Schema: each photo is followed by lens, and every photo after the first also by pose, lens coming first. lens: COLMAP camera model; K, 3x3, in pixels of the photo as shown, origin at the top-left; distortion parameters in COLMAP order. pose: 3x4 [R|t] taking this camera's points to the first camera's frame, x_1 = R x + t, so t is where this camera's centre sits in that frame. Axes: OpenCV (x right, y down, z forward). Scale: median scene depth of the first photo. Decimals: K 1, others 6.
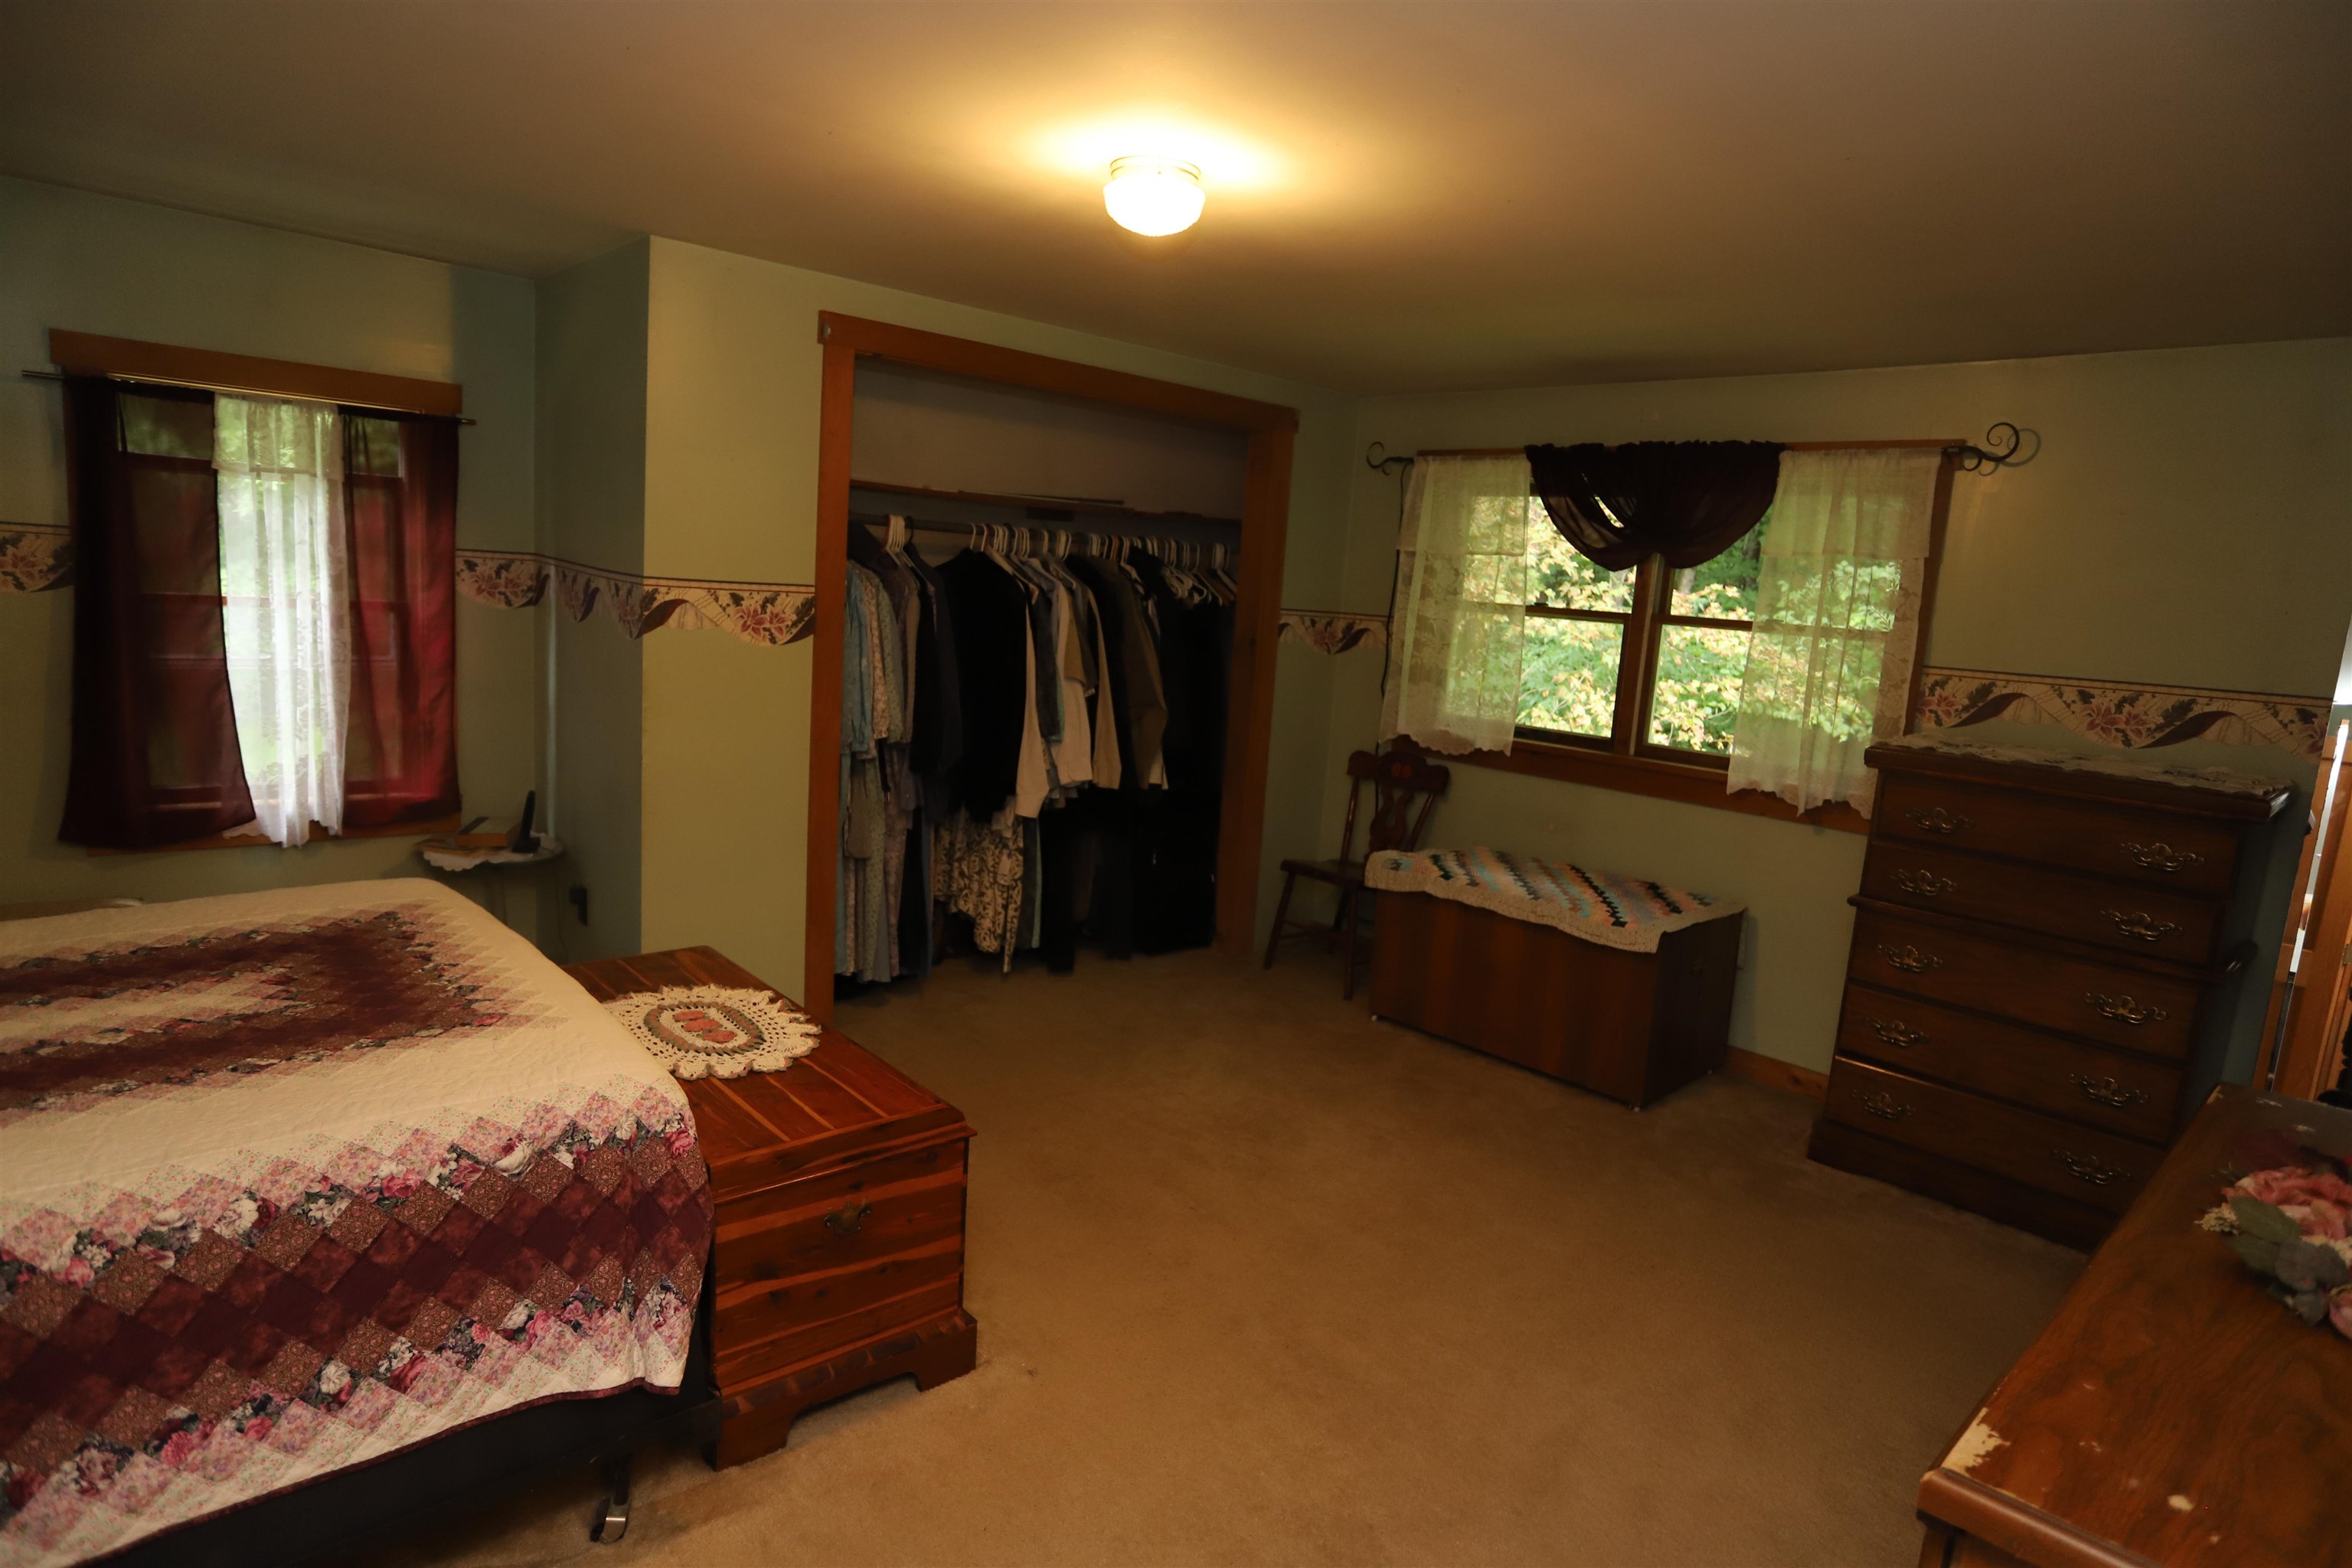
lens RADIAL K [[1293.7, 0, 1169.3], [0, 1293.7, 784.5], [0, 0, 1]] dist [-0.065725, 0.038067]
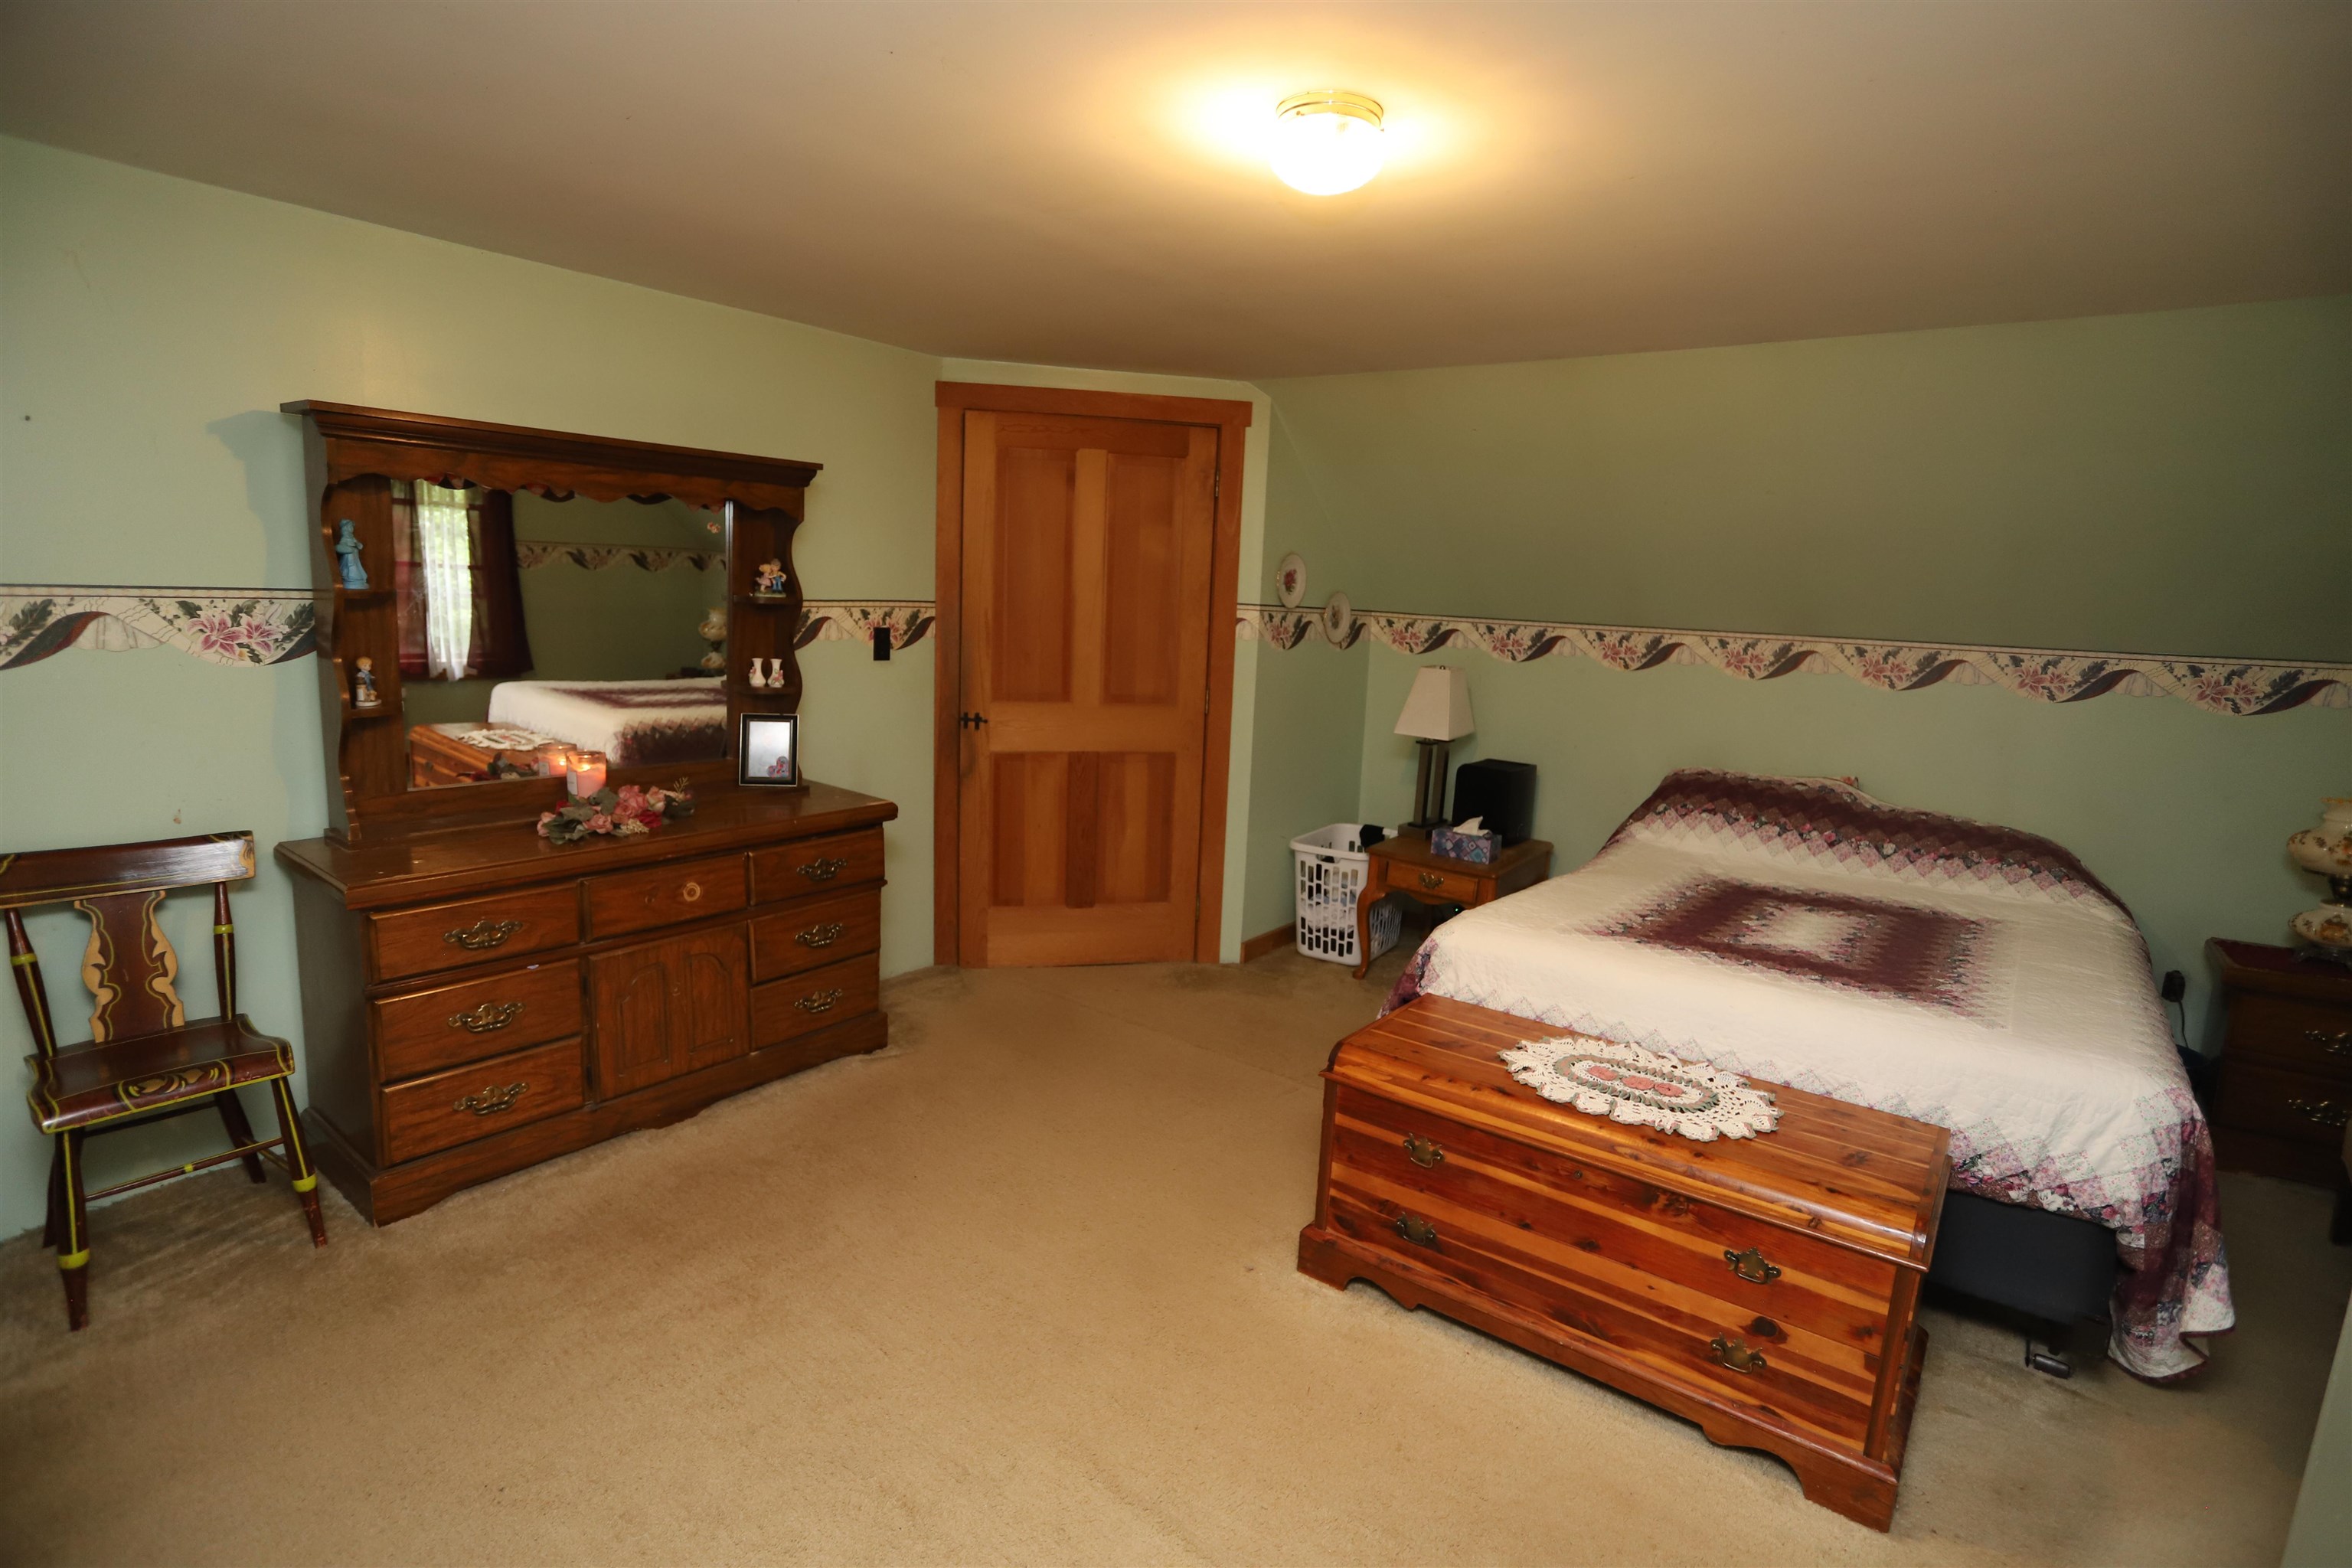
lens RADIAL K [[1162.5, 0, 1170.9], [0, 1162.5, 769.3], [0, 0, 1]] dist [-0.063991, -0.000125]
pose [[-0.977188, -0.079275, -0.197028, 0.145843], [-0.134972, 0.948089, 0.287942, -0.196727], [0.163973, 0.307966, -0.937160, 1.328052]]
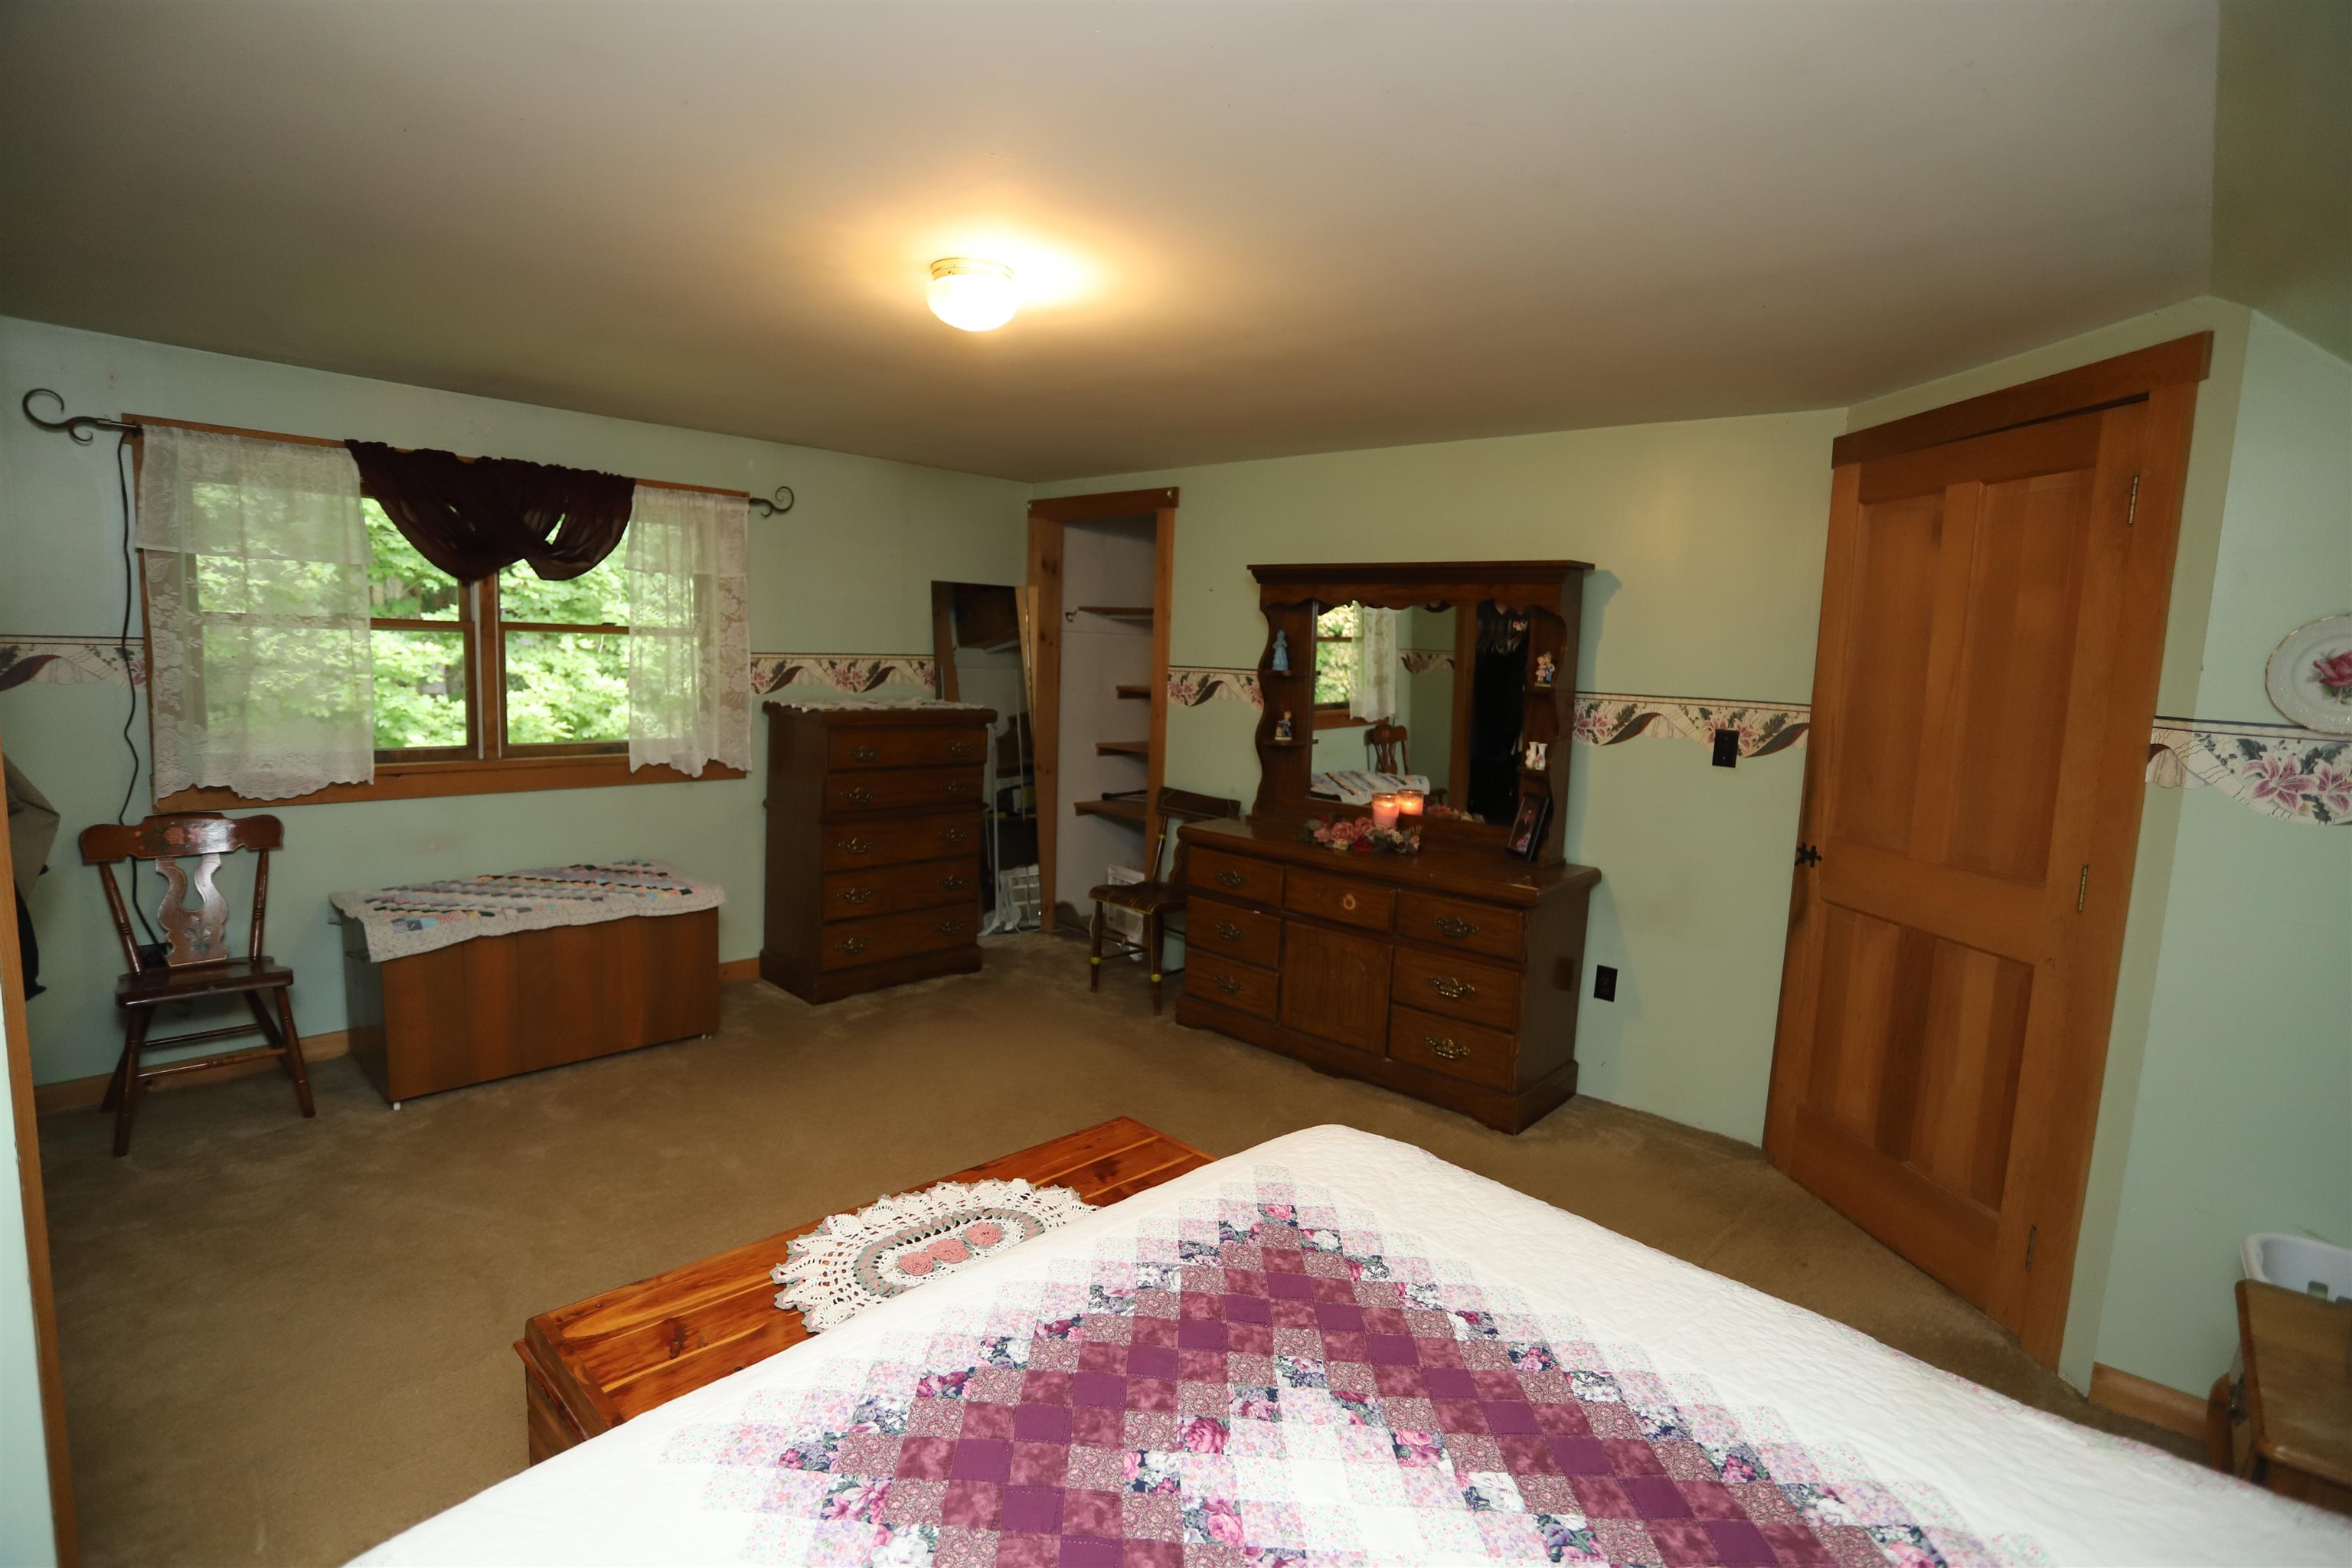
lens RADIAL K [[1148.8, 0, 1179.0], [0, 1148.8, 786.5], [0, 0, 1]] dist [-0.080776, 0.039714]
pose [[-0.074825, -0.189733, 0.978980, -0.774160], [0.108998, 0.974294, 0.197156, -0.160174], [-0.991222, 0.121459, -0.052221, 0.674465]]
